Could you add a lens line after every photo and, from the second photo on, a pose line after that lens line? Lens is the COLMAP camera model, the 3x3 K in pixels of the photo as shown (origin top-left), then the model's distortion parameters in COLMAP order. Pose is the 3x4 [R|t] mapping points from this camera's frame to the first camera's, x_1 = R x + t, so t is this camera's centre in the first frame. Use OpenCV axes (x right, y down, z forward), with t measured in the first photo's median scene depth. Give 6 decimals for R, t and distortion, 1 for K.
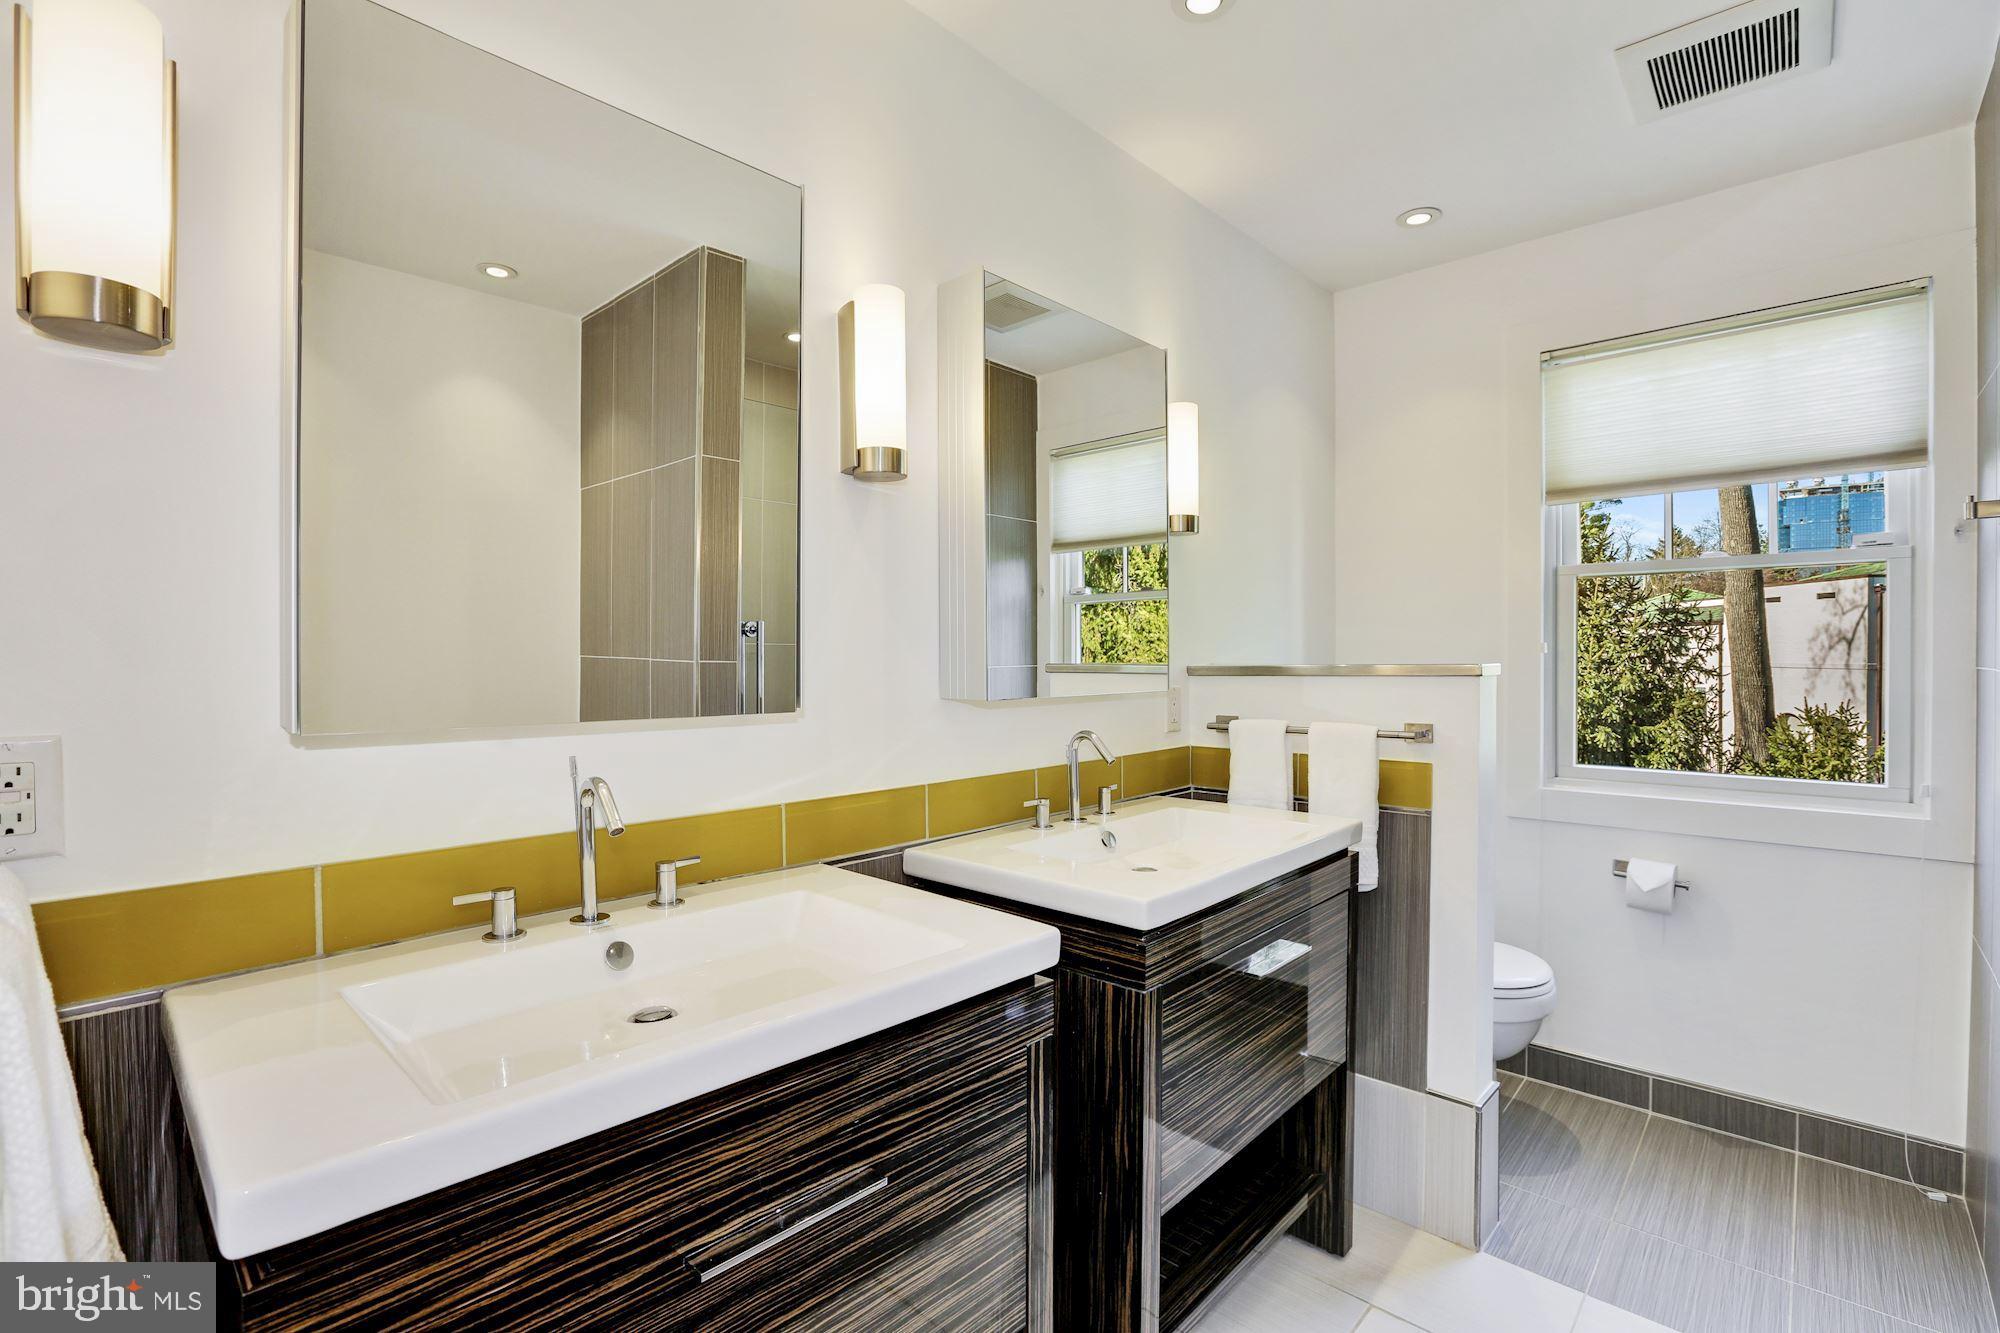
lens RADIAL K [[908.6, 0, 998.7], [0, 908.6, 663.2], [0, 0, 1]] dist [-0.041718, 0.012840]
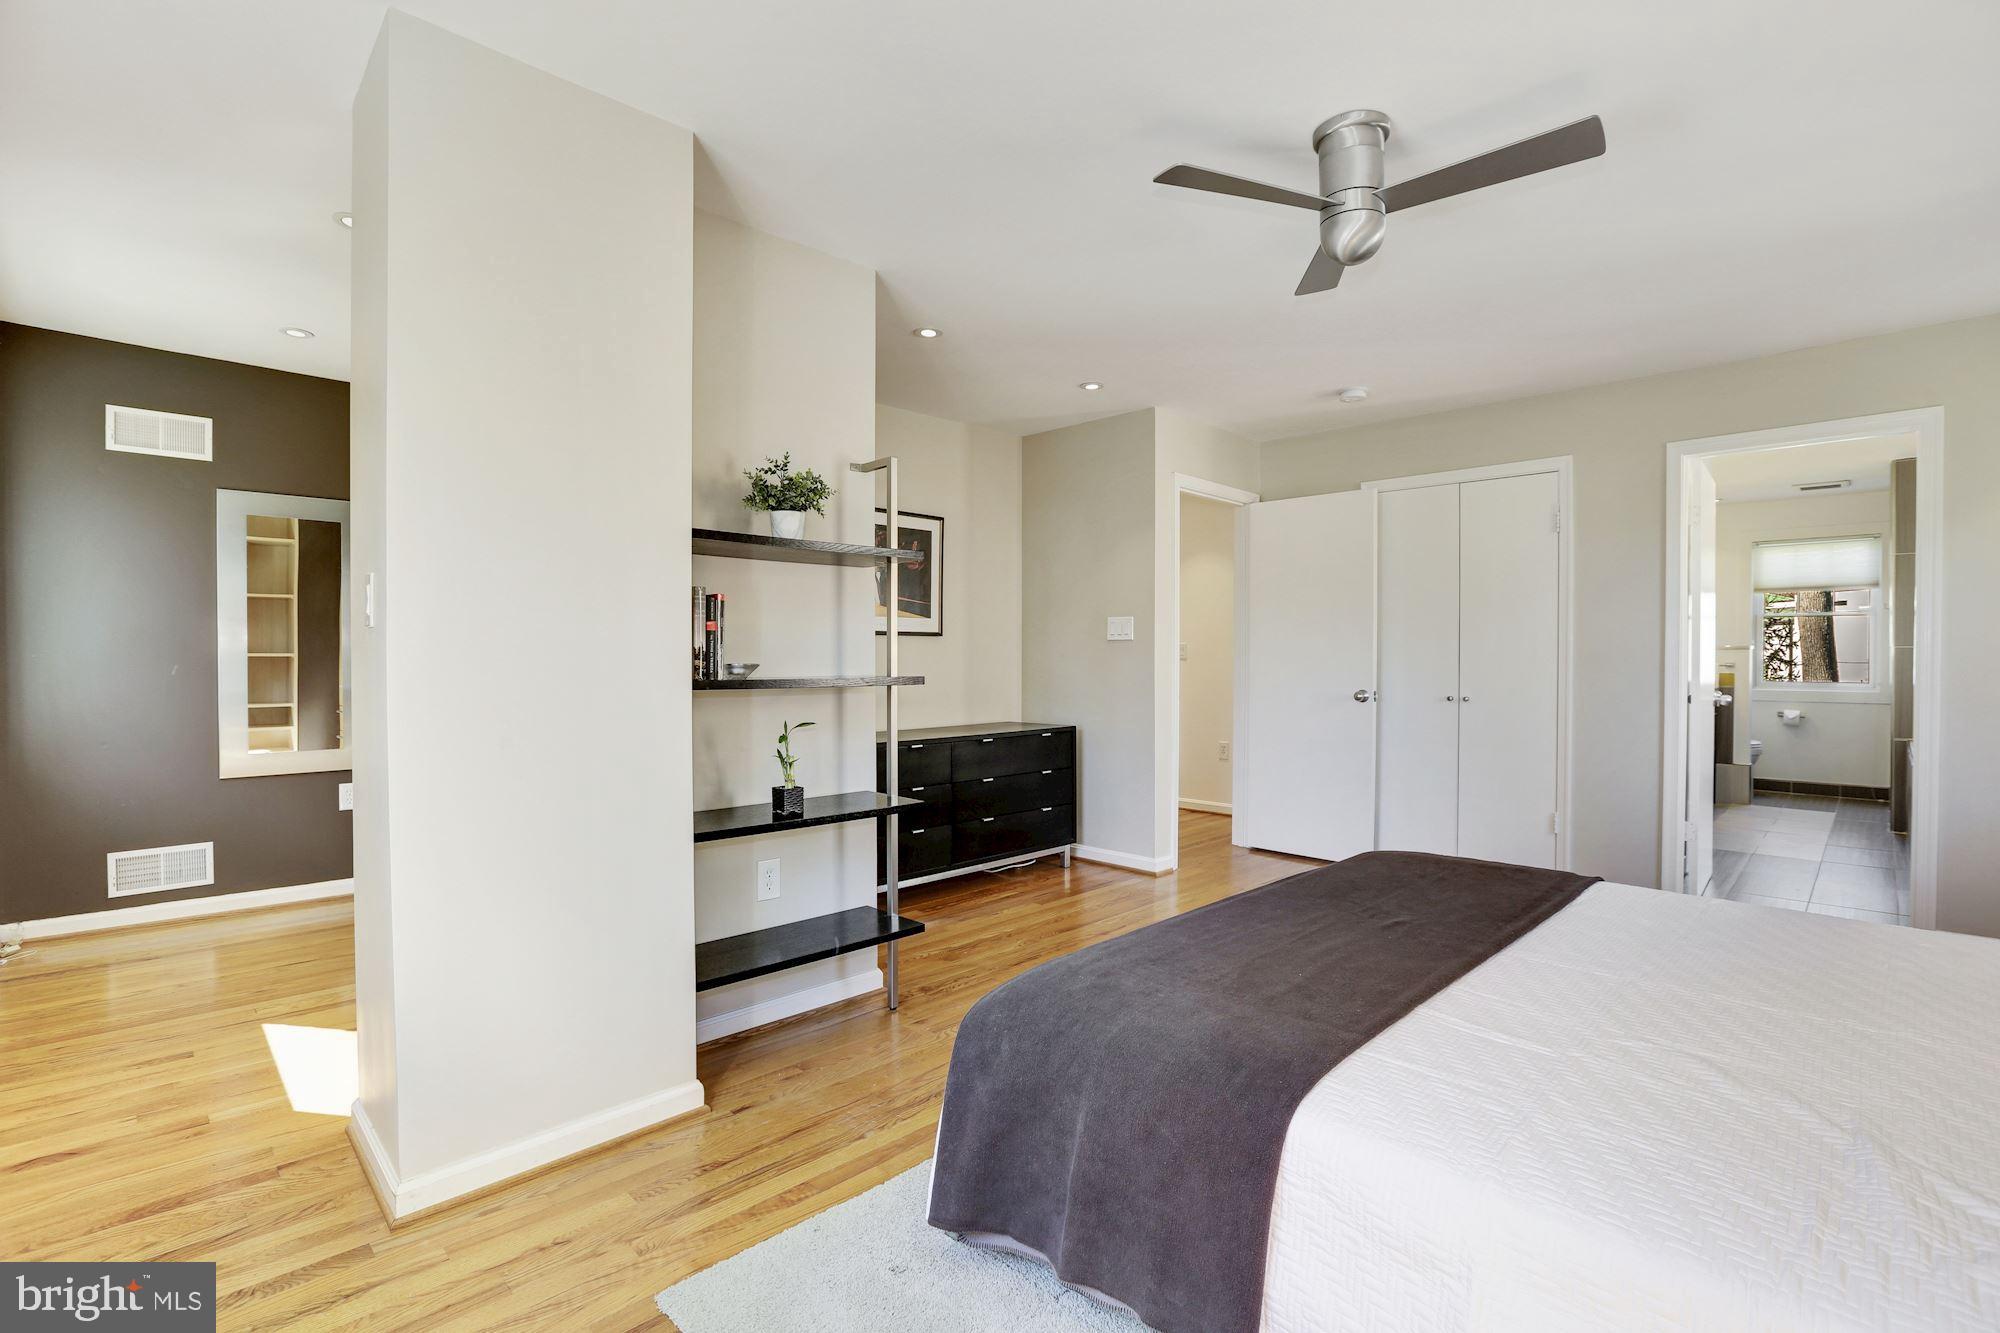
lens RADIAL K [[908.6, 0, 998.7], [0, 908.6, 663.2], [0, 0, 1]] dist [-0.041718, 0.012840]
pose [[0.999023, 0.004024, -0.044013, -1.758523], [-0.003814, 0.999981, 0.004843, 0.048348], [0.044032, -0.004670, 0.999019, -2.048162]]
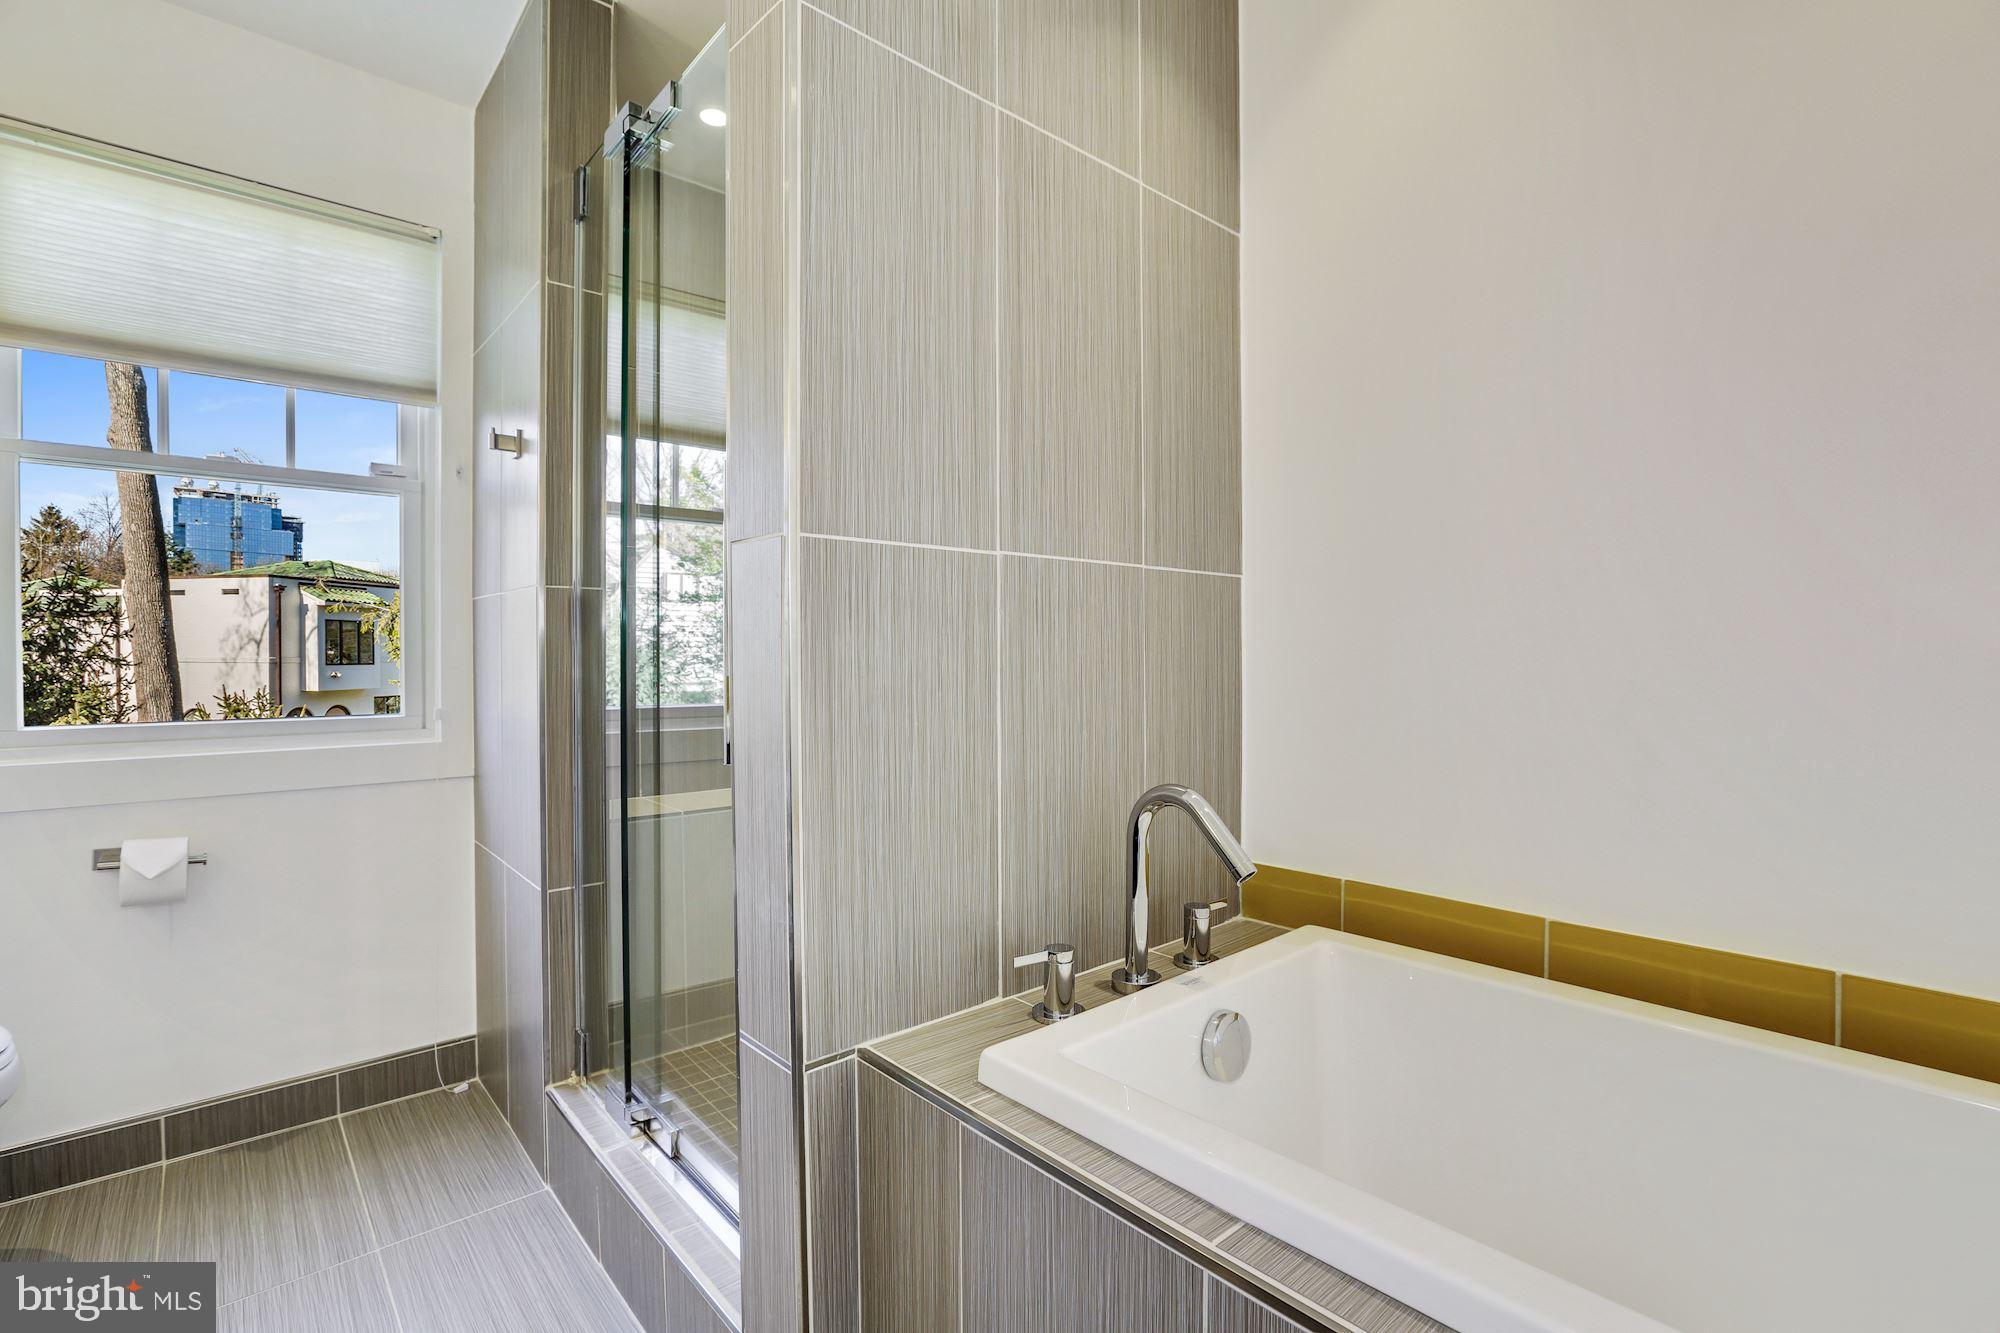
lens RADIAL K [[908.6, 0, 998.7], [0, 908.6, 663.2], [0, 0, 1]] dist [-0.041718, 0.012840]
pose [[0.099217, -0.007185, 0.995040, 0.042293], [0.007004, 0.999954, 0.006522, 0.065488], [-0.995041, 0.006322, 0.099263, 0.180354]]
